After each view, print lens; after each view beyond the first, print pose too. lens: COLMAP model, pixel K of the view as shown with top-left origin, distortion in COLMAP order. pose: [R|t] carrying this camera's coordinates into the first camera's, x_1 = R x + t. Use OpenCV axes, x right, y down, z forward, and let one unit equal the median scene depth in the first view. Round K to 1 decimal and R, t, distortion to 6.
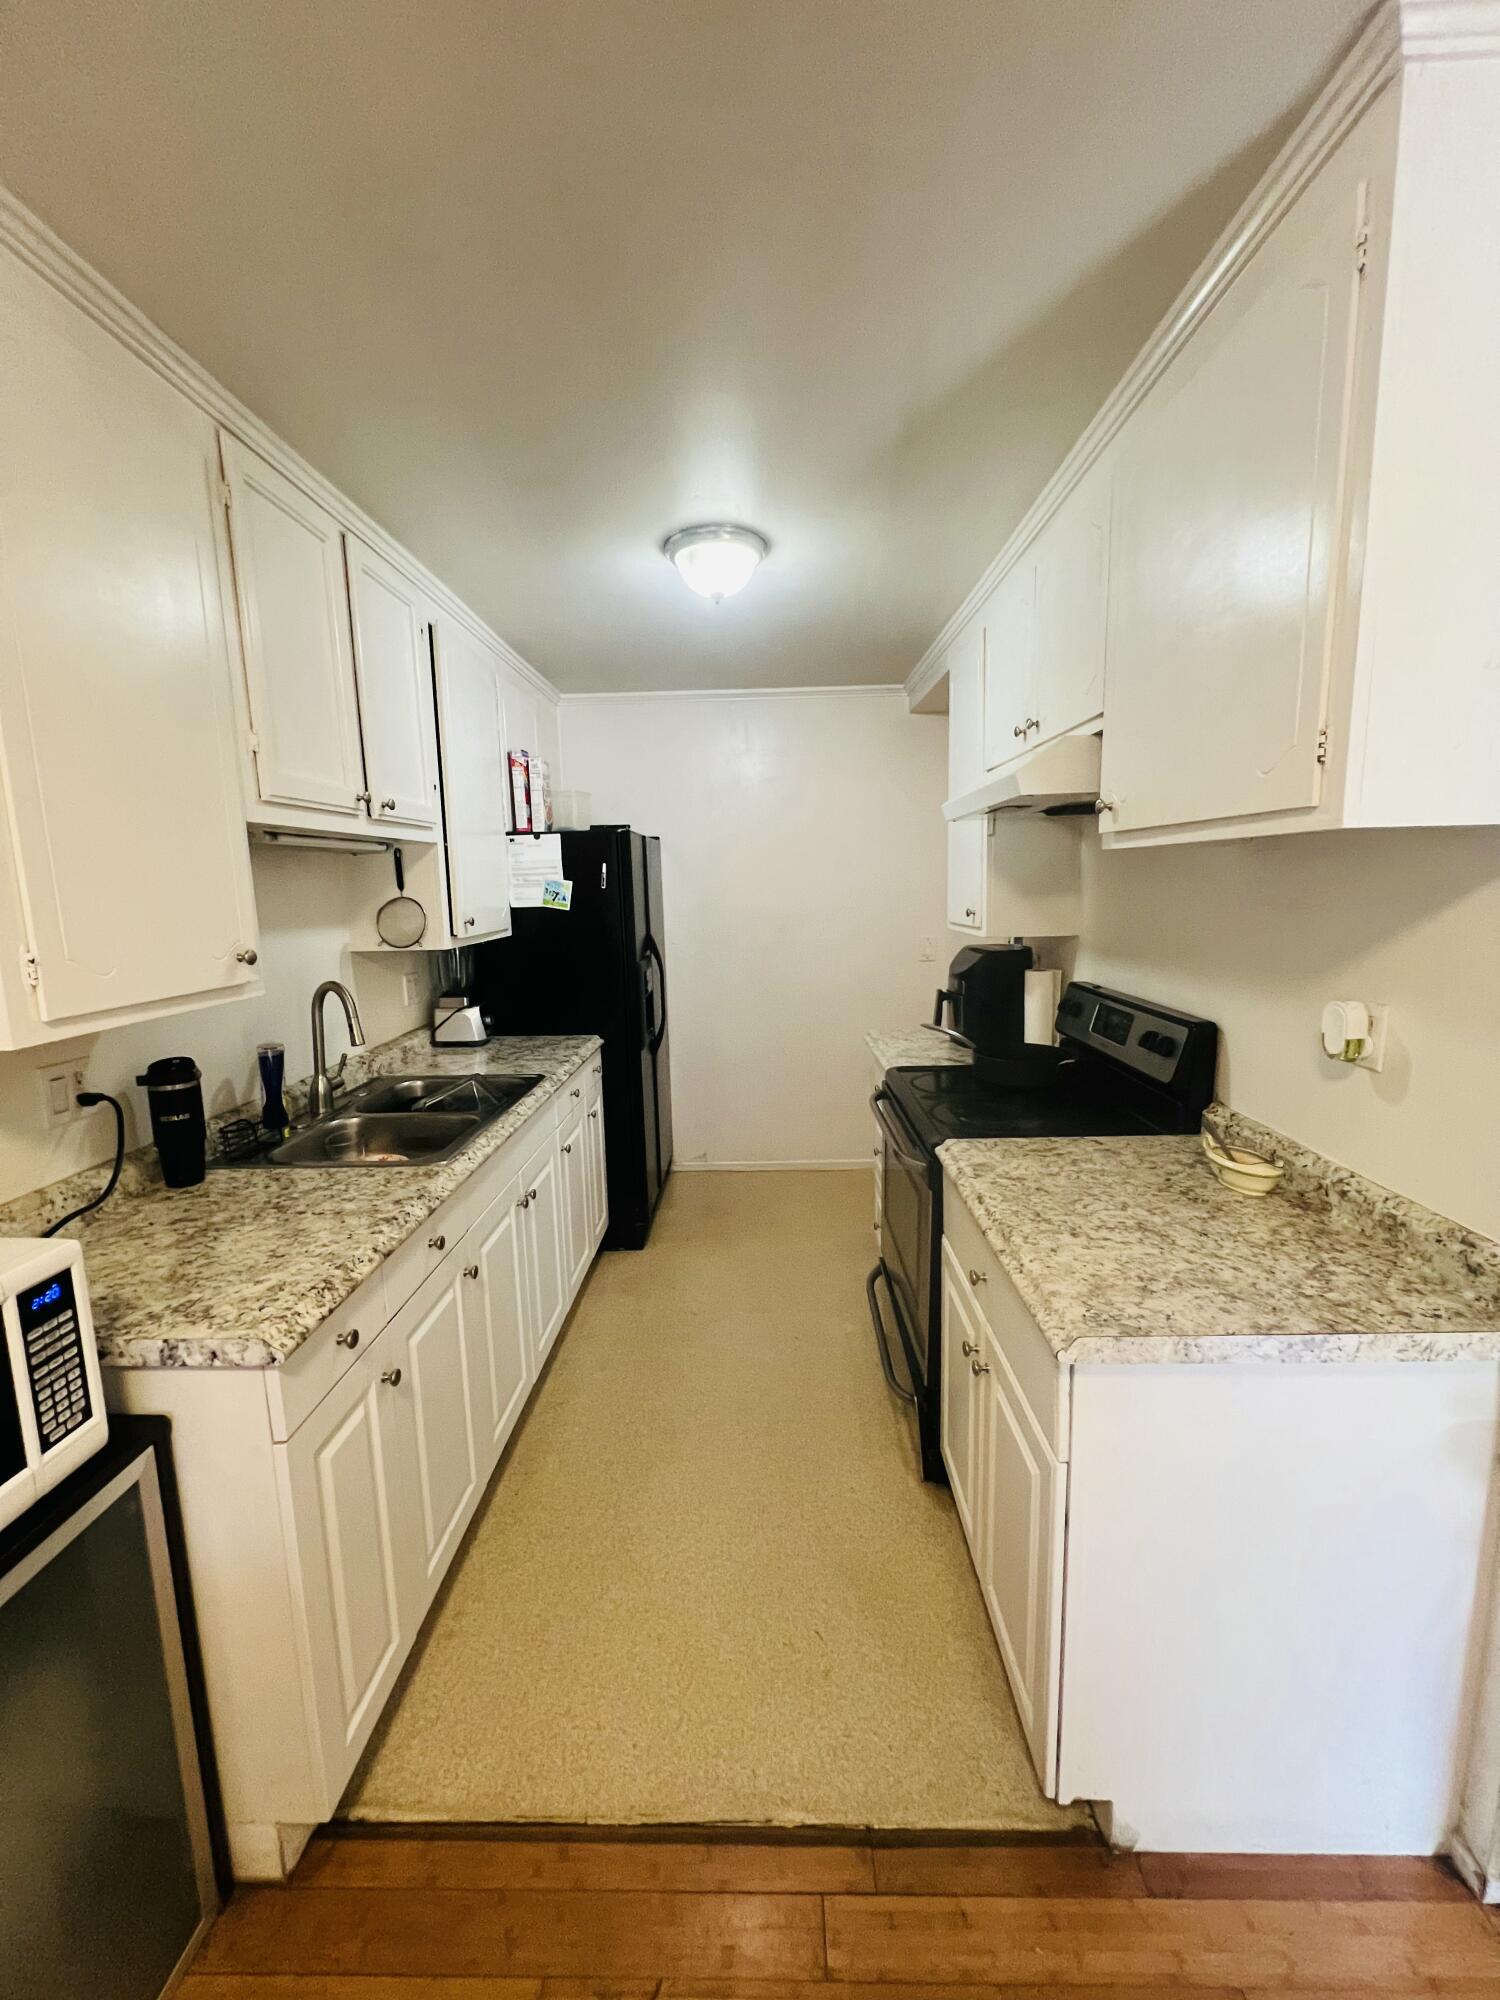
lens RADIAL K [[795.1, 0, 746.7], [0, 795.1, 993.4], [0, 0, 1]] dist [-0.001433, -0.000195]
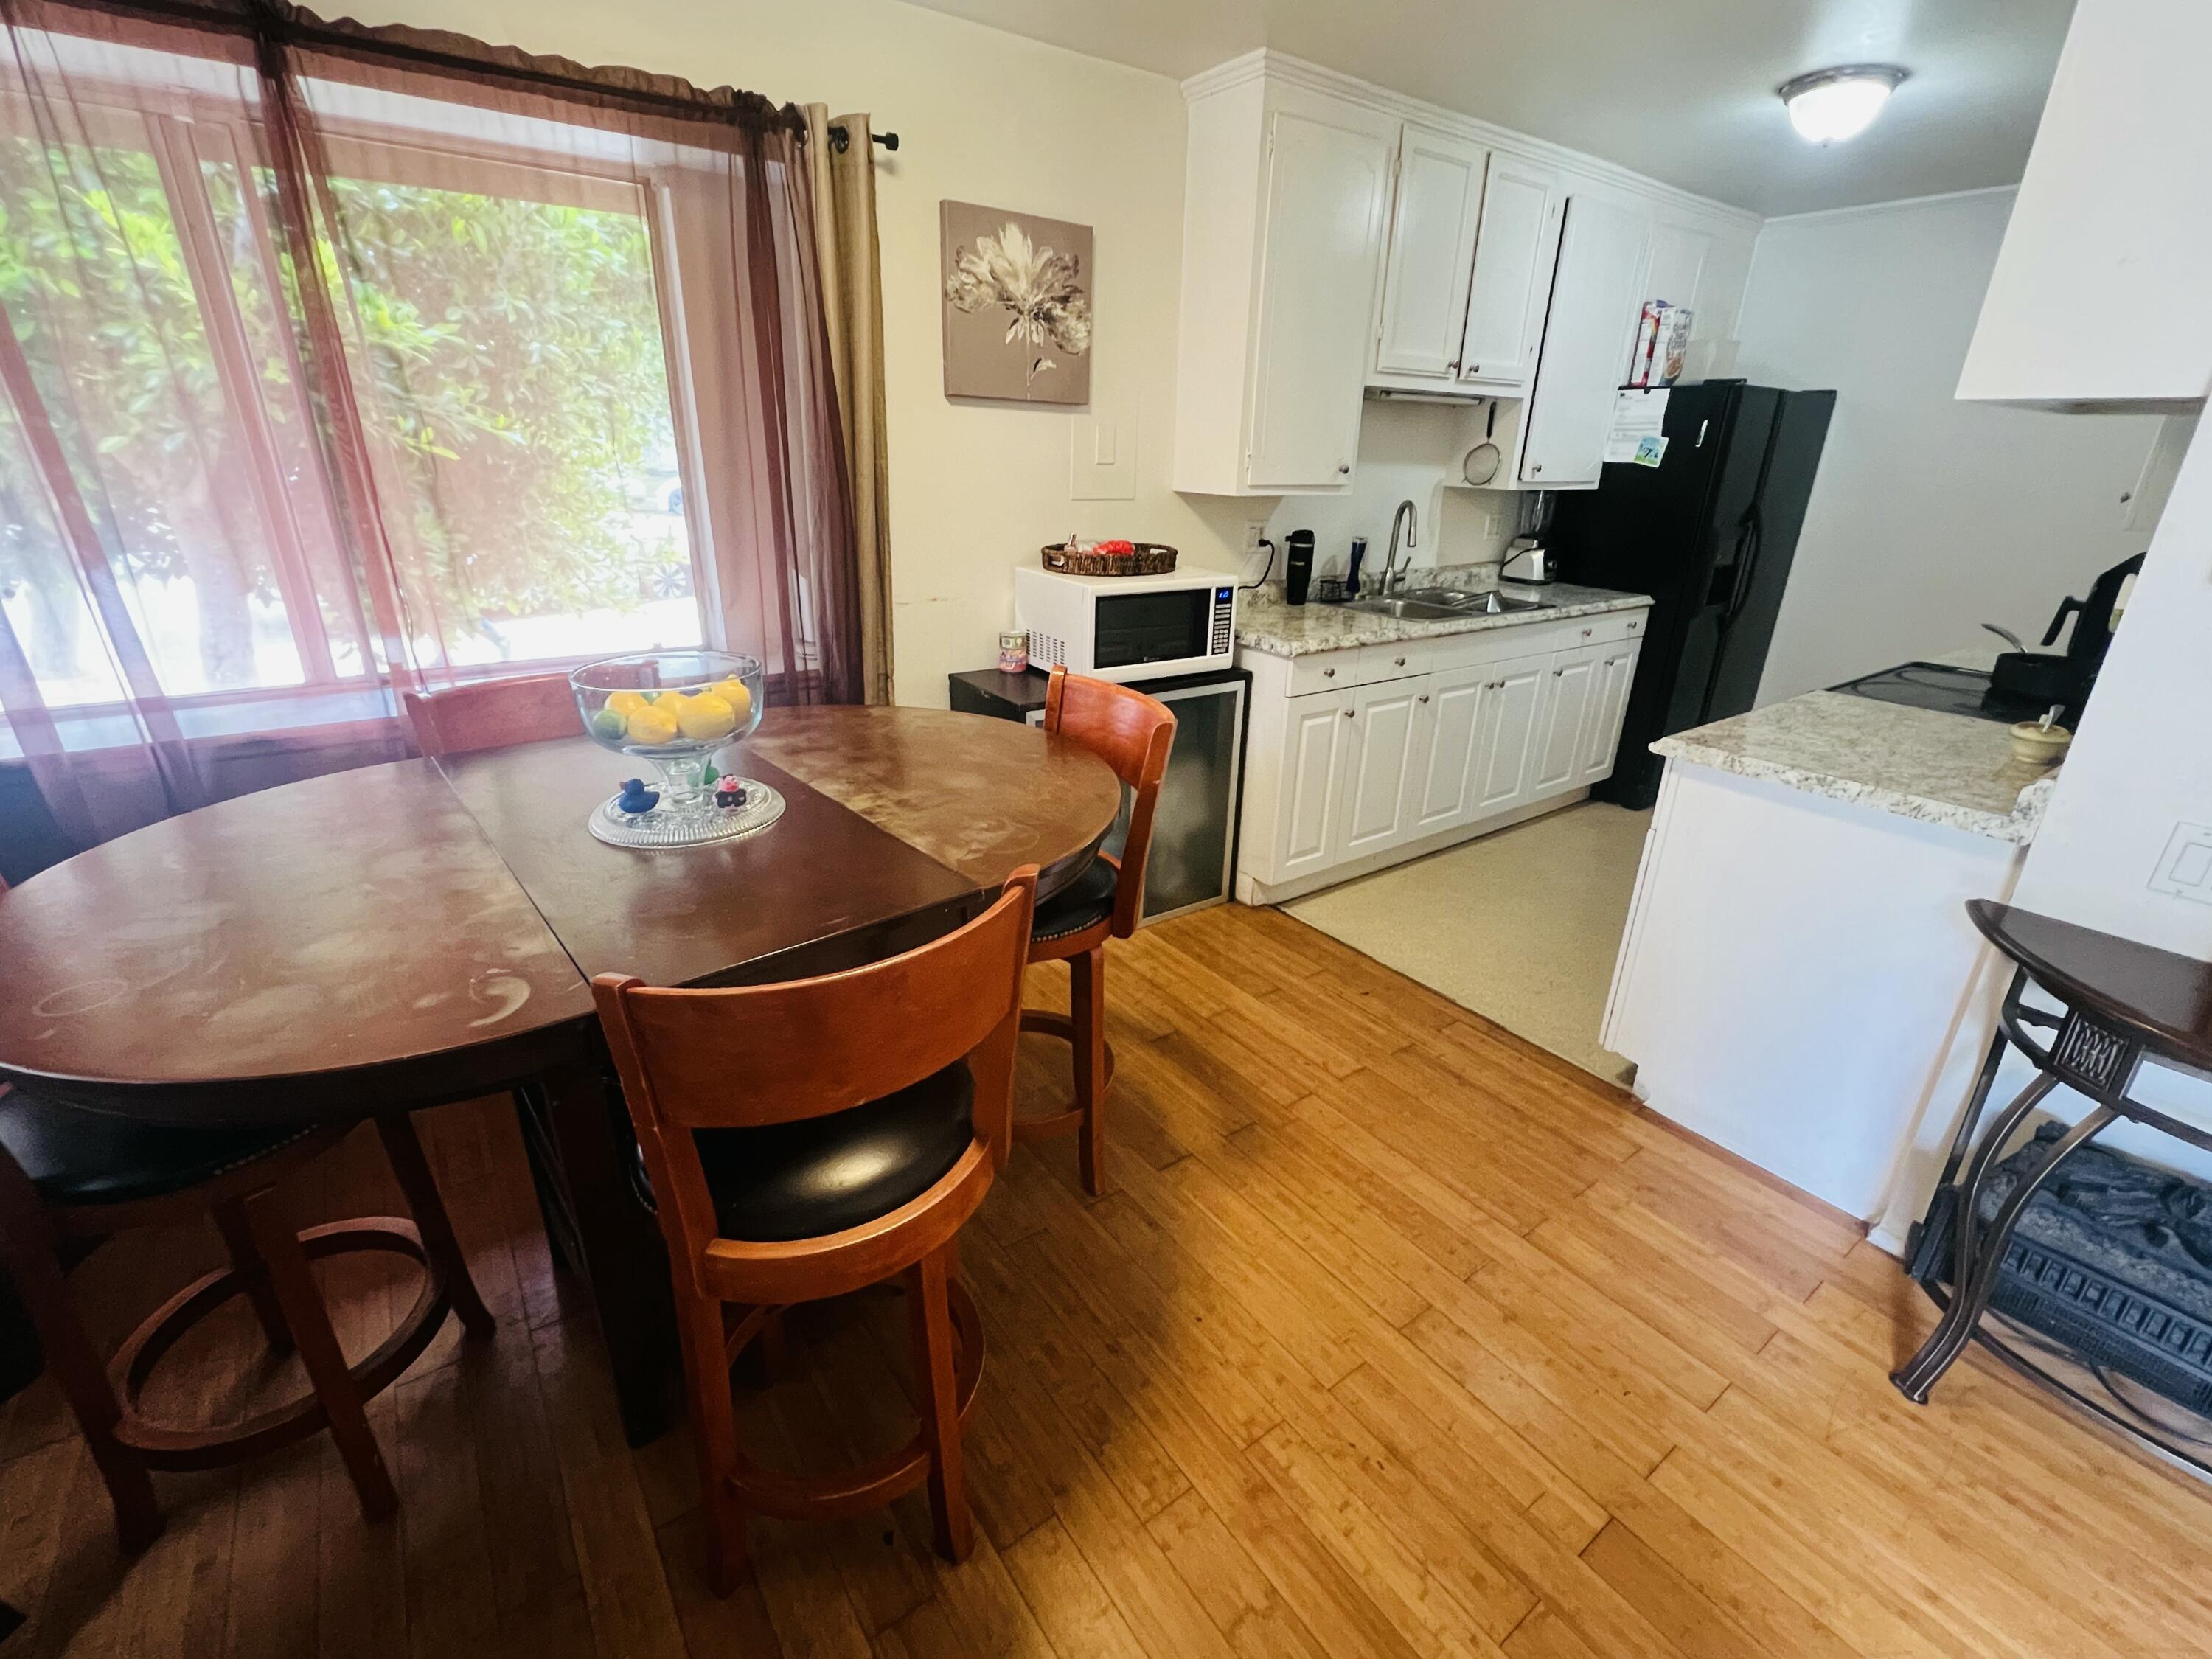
lens RADIAL K [[969.1, 0, 1109.7], [0, 969.1, 826.7], [0, 0, 1]] dist [0.002224, -0.000027]
pose [[0.604748, 0.330519, -0.724594, 0.616968], [-0.151625, 0.940959, 0.302666, 0.090750], [0.781850, -0.073170, 0.619158, -0.558706]]
